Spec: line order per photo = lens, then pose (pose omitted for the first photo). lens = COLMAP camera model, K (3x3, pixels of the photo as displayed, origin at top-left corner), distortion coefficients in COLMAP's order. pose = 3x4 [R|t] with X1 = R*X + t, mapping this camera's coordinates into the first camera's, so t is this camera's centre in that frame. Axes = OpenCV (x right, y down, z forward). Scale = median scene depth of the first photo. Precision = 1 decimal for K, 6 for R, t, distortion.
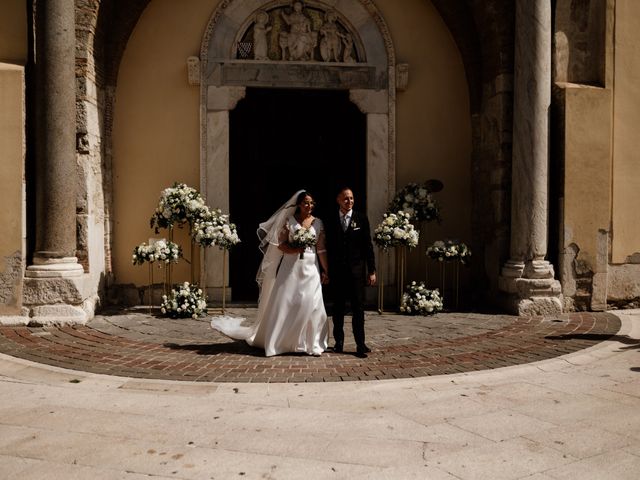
lens RADIAL K [[687.8, 0, 320.0], [0, 687.8, 240.0], [0, 0, 1]] dist [-0.043474, 0.027997]
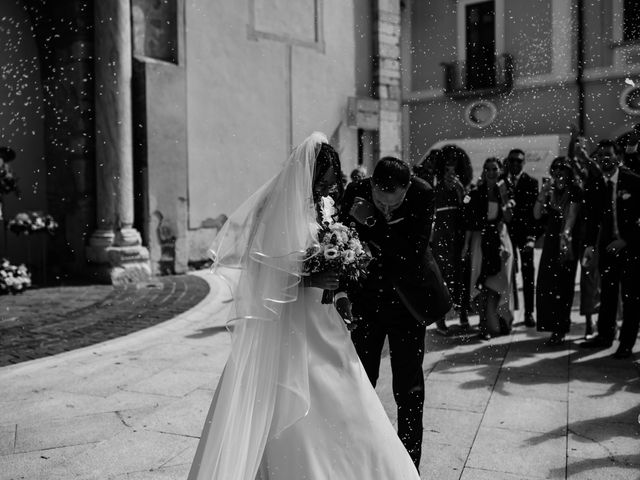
lens RADIAL K [[687.8, 0, 320.0], [0, 687.8, 240.0], [0, 0, 1]] dist [-0.043474, 0.027997]
pose [[0.772247, -0.056887, 0.632771, -0.106518], [0.030922, 0.998168, 0.051999, 0.001666], [-0.634570, -0.020589, 0.772591, 0.022246]]
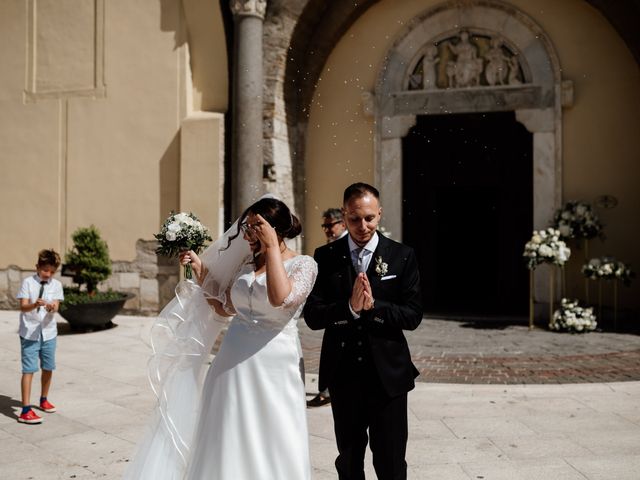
lens RADIAL K [[687.8, 0, 320.0], [0, 687.8, 240.0], [0, 0, 1]] dist [-0.043474, 0.027997]
pose [[0.903805, 0.004078, -0.427924, 0.241103], [-0.013374, 0.999735, -0.018720, -0.002147], [0.427735, 0.022642, 0.903621, -0.052640]]
